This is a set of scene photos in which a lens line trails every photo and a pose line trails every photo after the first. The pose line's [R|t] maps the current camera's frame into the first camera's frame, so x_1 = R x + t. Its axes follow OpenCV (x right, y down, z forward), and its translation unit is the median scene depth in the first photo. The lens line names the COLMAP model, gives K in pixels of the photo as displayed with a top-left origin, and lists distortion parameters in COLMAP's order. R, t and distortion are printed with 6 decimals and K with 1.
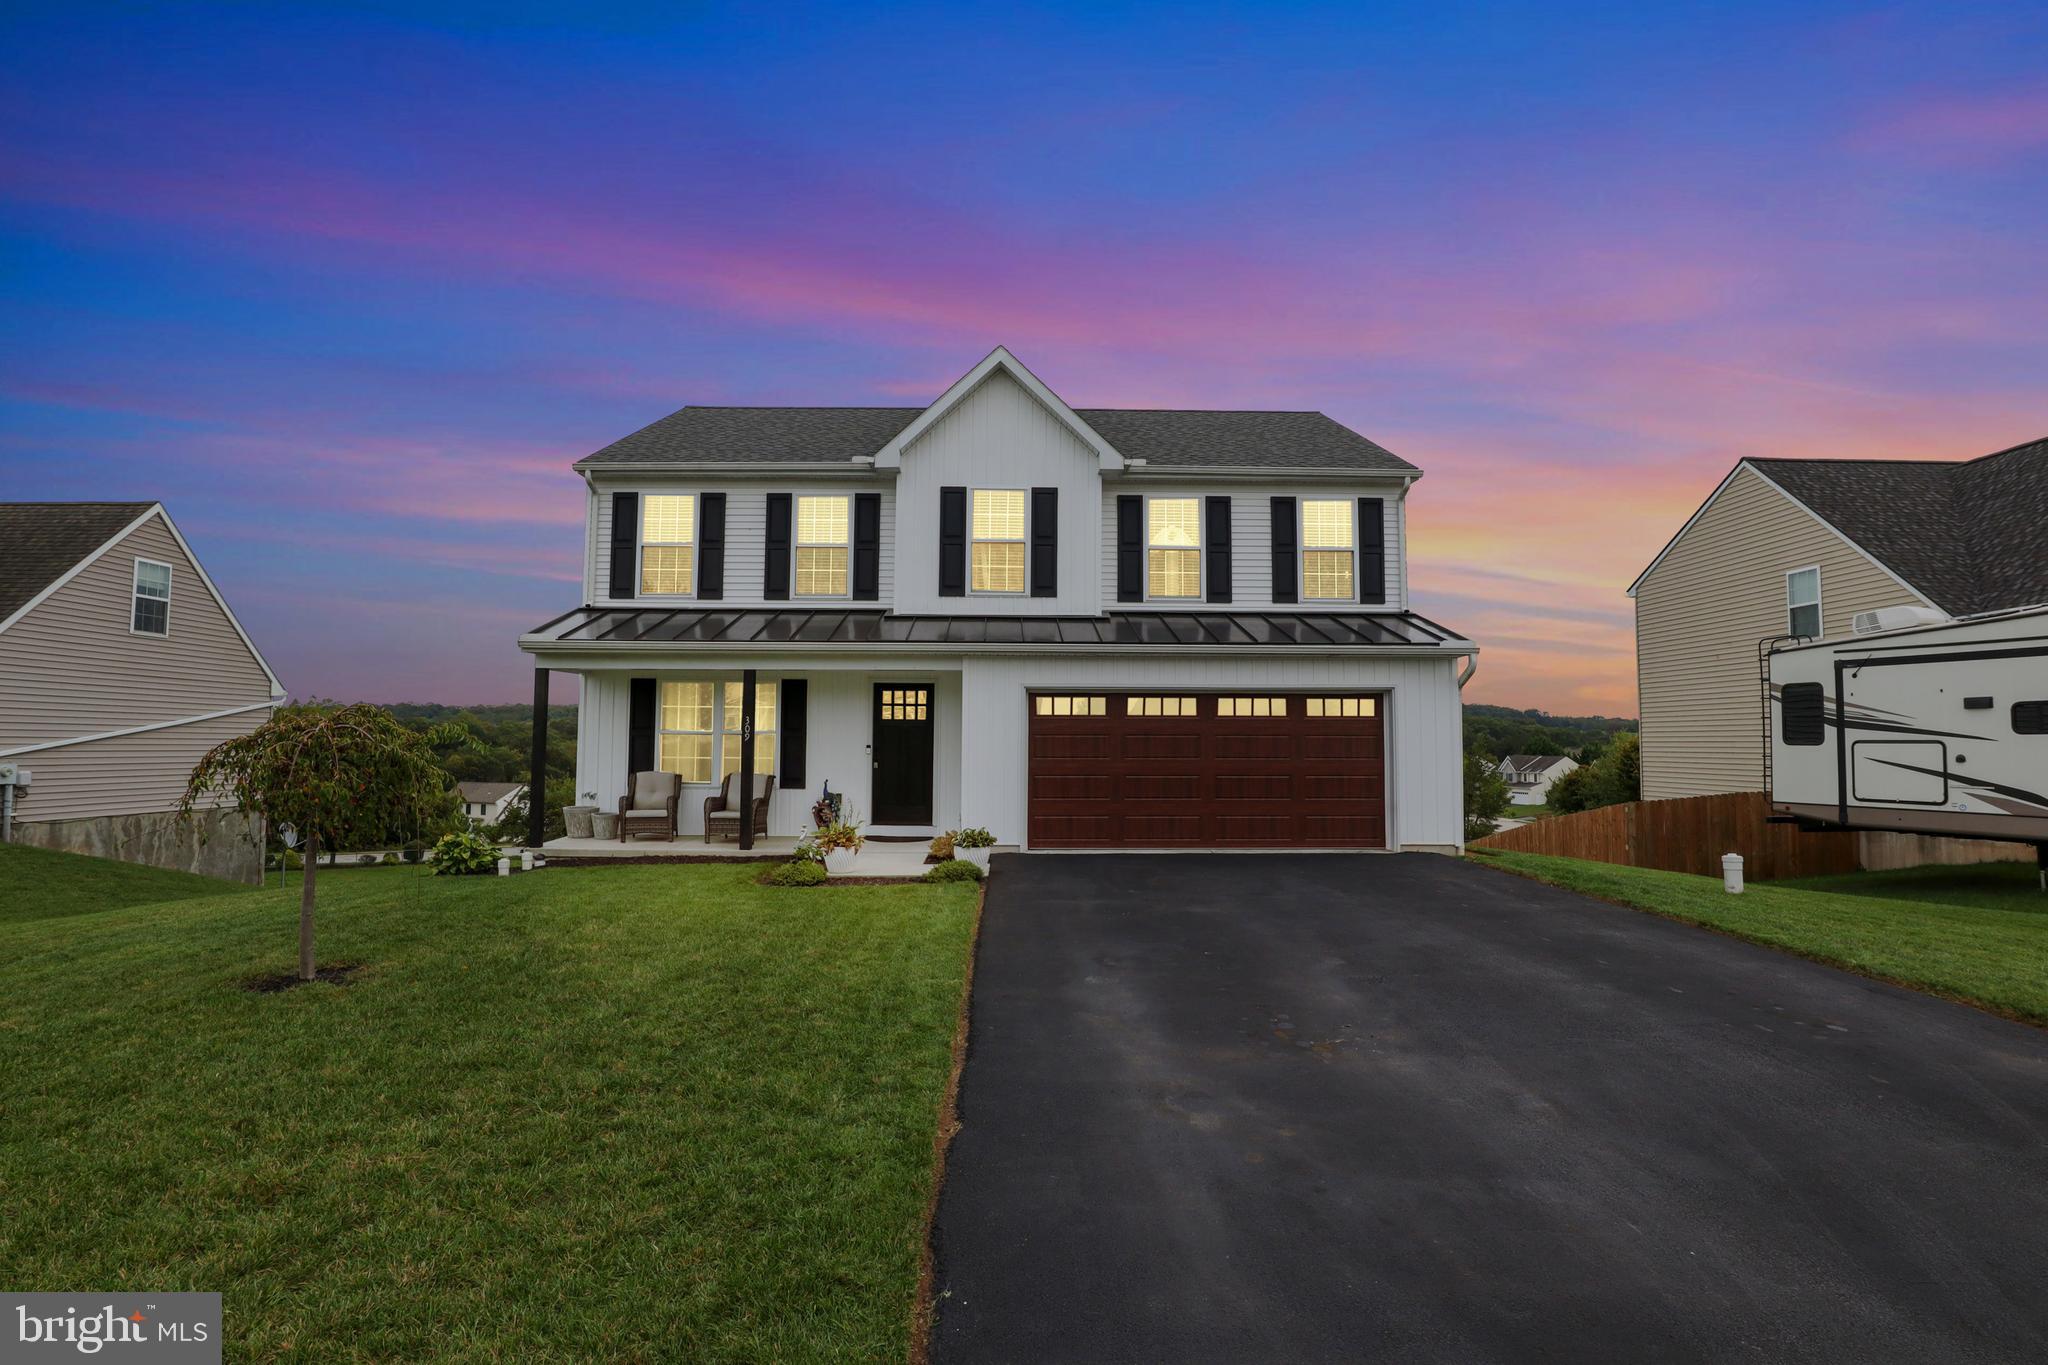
lens RADIAL K [[1031.2, 0, 978.3], [0, 1031.2, 669.8], [0, 0, 1]] dist [-0.029604, -0.000067]
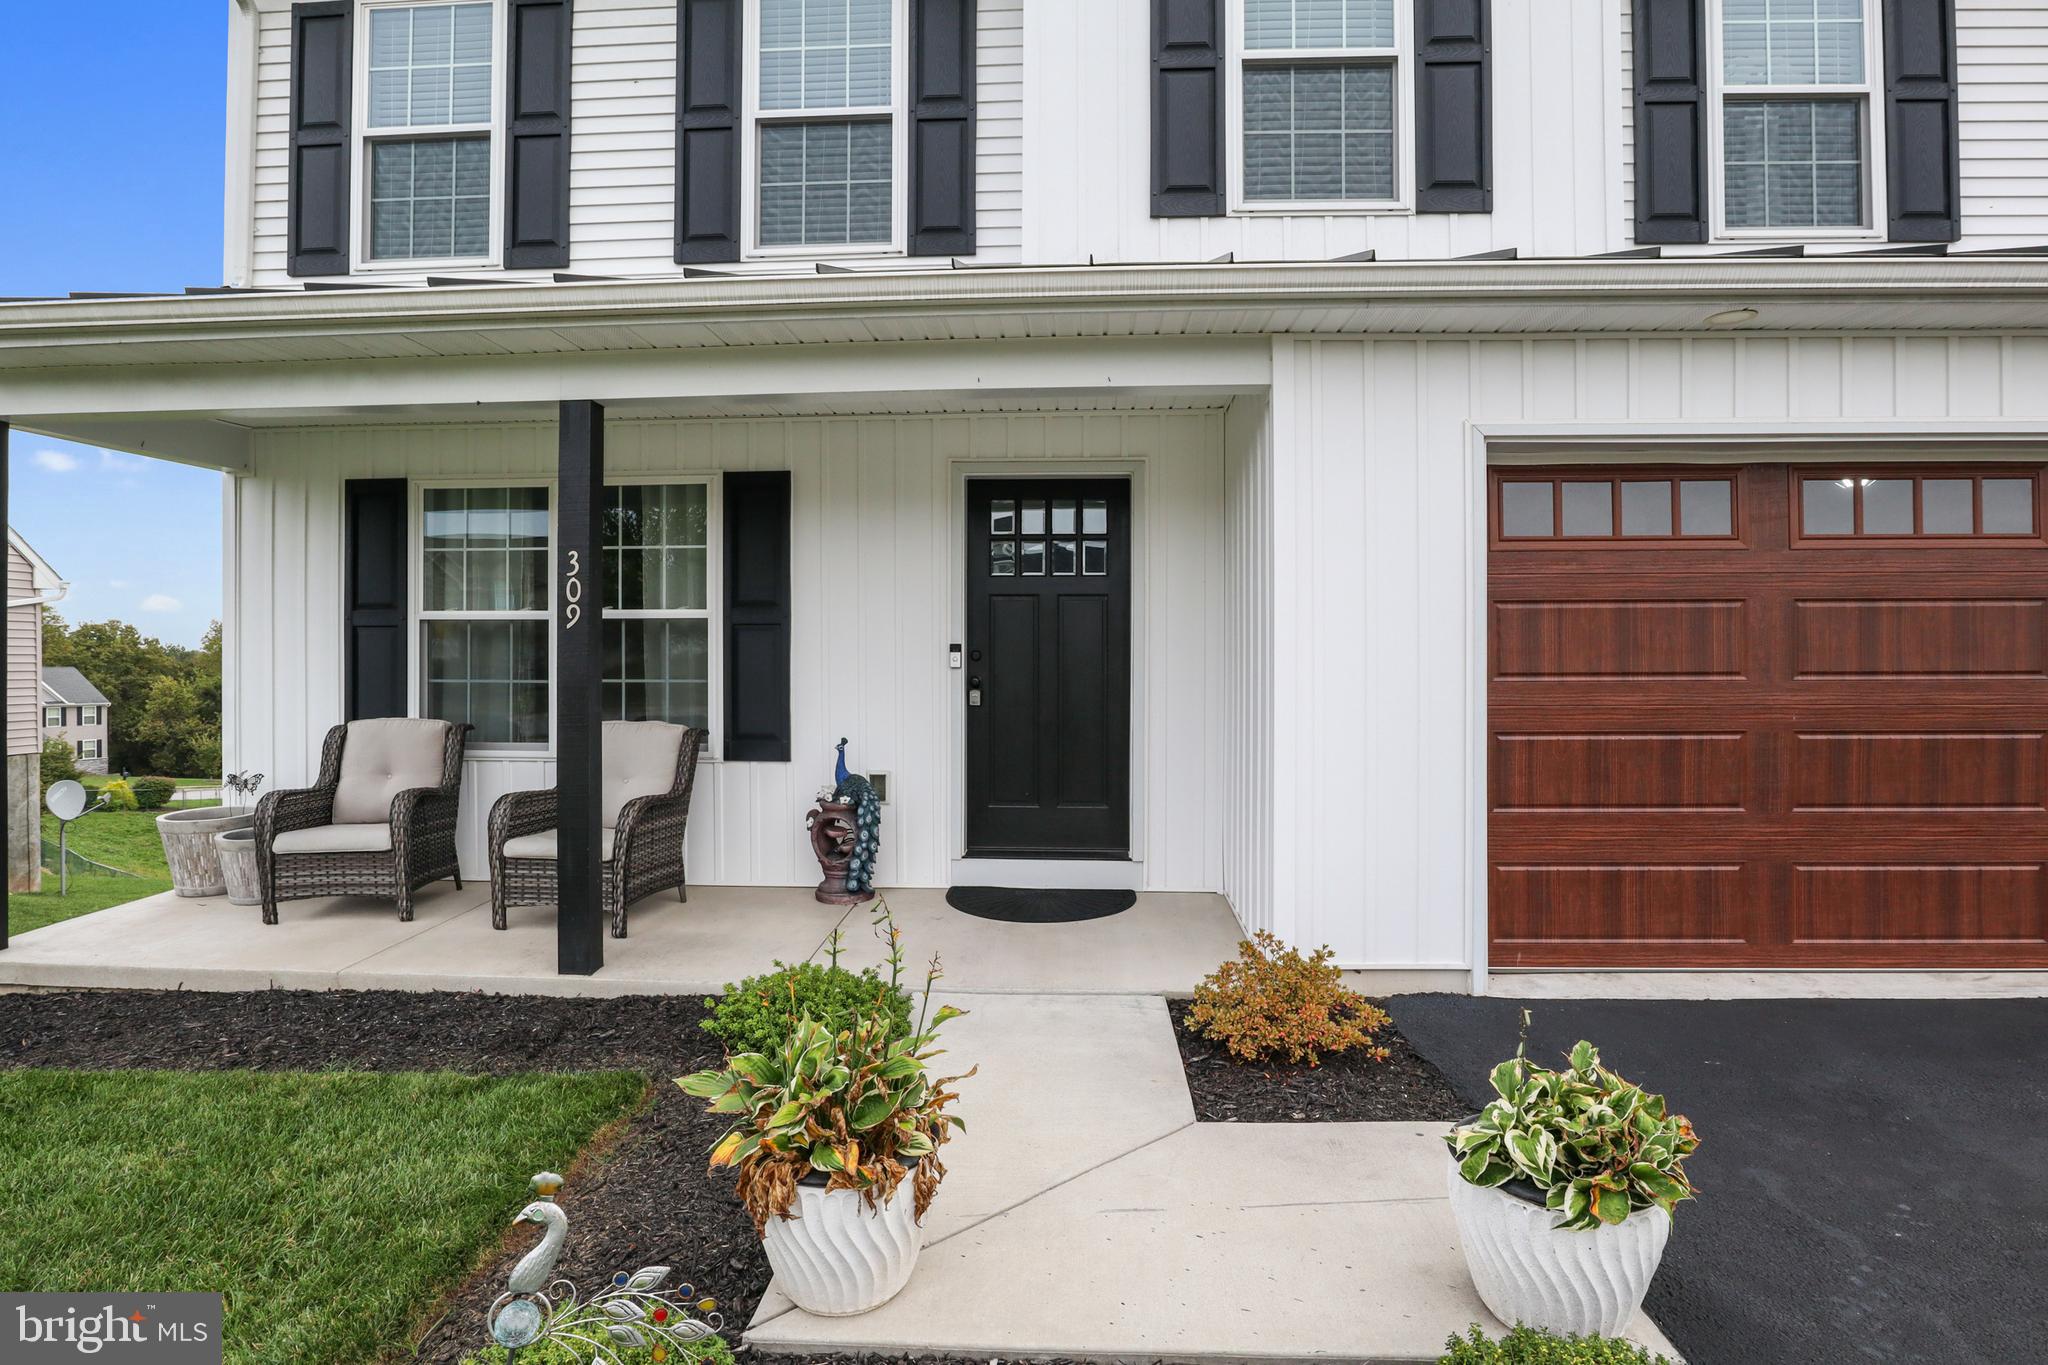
lens RADIAL K [[1031.2, 0, 978.3], [0, 1031.2, 669.8], [0, 0, 1]] dist [-0.029604, -0.000067]
pose [[0.997538, -0.006575, -0.069814, -0.072106], [0.012260, 0.996612, 0.081327, 0.051783], [0.069042, -0.081983, 0.994239, 0.627295]]
